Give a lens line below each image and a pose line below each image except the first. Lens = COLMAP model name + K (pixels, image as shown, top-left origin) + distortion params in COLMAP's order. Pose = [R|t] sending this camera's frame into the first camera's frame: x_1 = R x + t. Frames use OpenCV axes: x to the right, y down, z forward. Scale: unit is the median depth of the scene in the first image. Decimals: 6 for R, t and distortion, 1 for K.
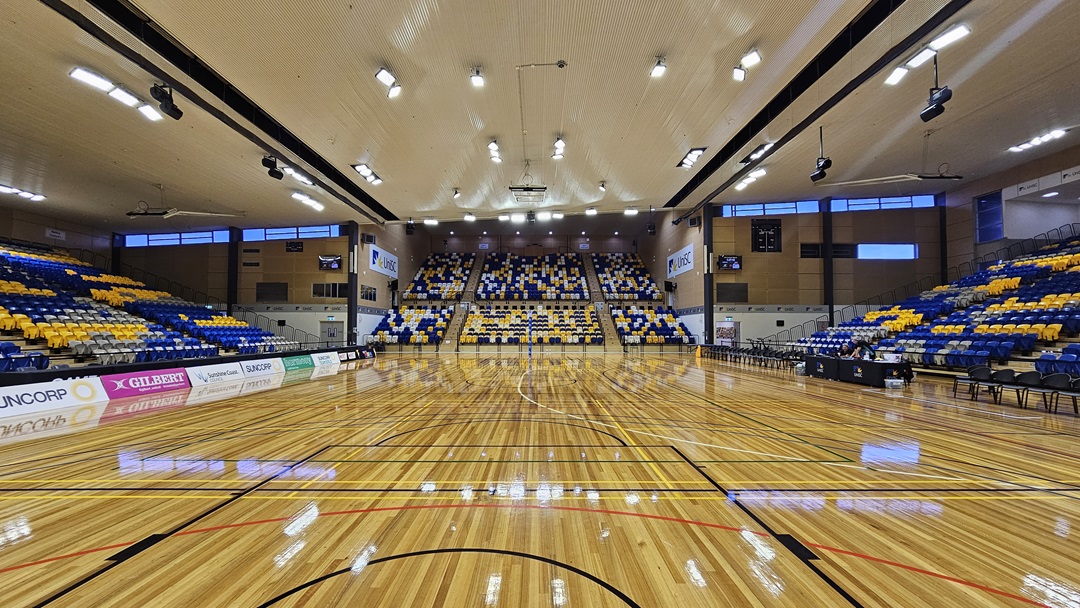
lens RADIAL K [[440.9, 0, 537.1], [0, 440.9, 309.7], [0, 0, 1]] dist [-0.004946, -0.000401]
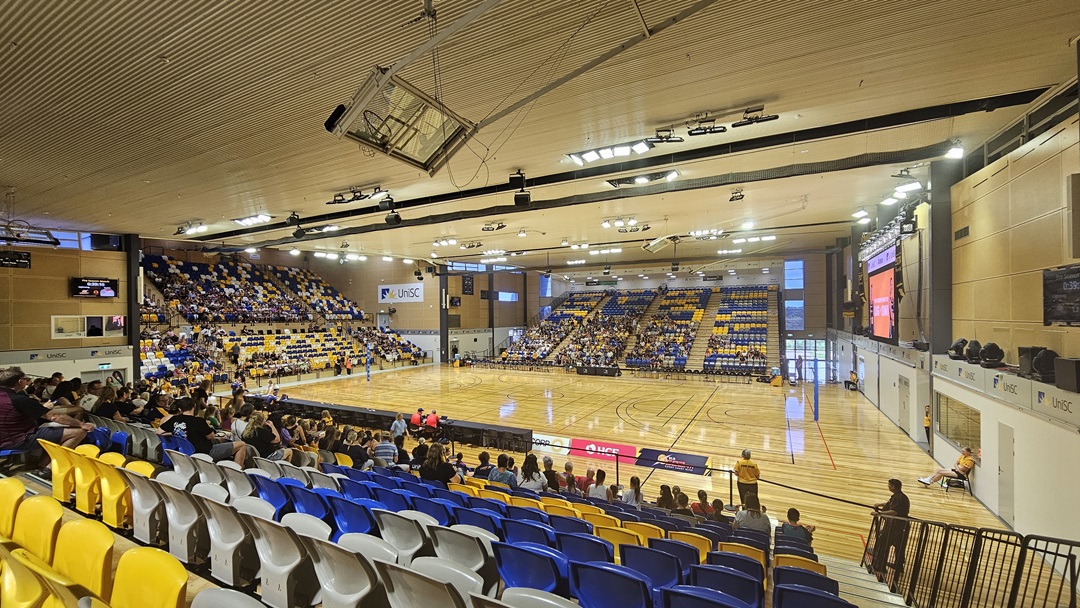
lens RADIAL K [[440.9, 0, 540.2], [0, 440.9, 305.9], [0, 0, 1]] dist [-0.004946, -0.000401]
pose [[0.468388, 0.014058, 0.883411, -0.748704], [-0.033367, 0.999442, 0.001787, -0.102436], [-0.882893, -0.030314, 0.468595, 0.032354]]
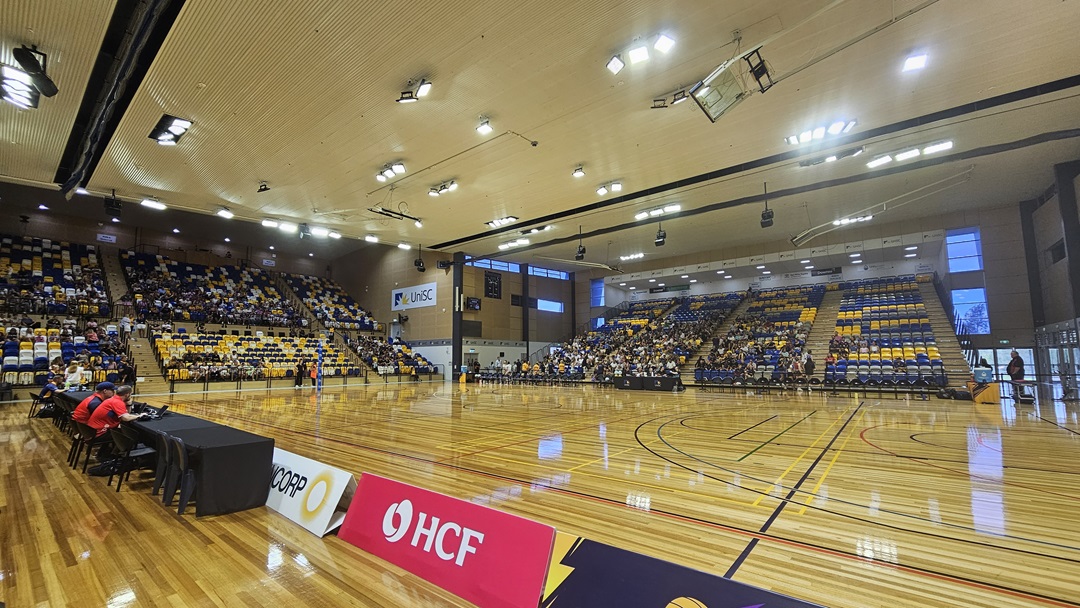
lens RADIAL K [[440.9, 0, 539.9], [0, 440.9, 309.0], [0, 0, 1]] dist [-0.004946, -0.000401]
pose [[0.626668, 0.085275, 0.774607, -0.374708], [-0.030757, 0.995927, -0.084757, 0.003832], [-0.778679, 0.029290, 0.626738, 0.099932]]
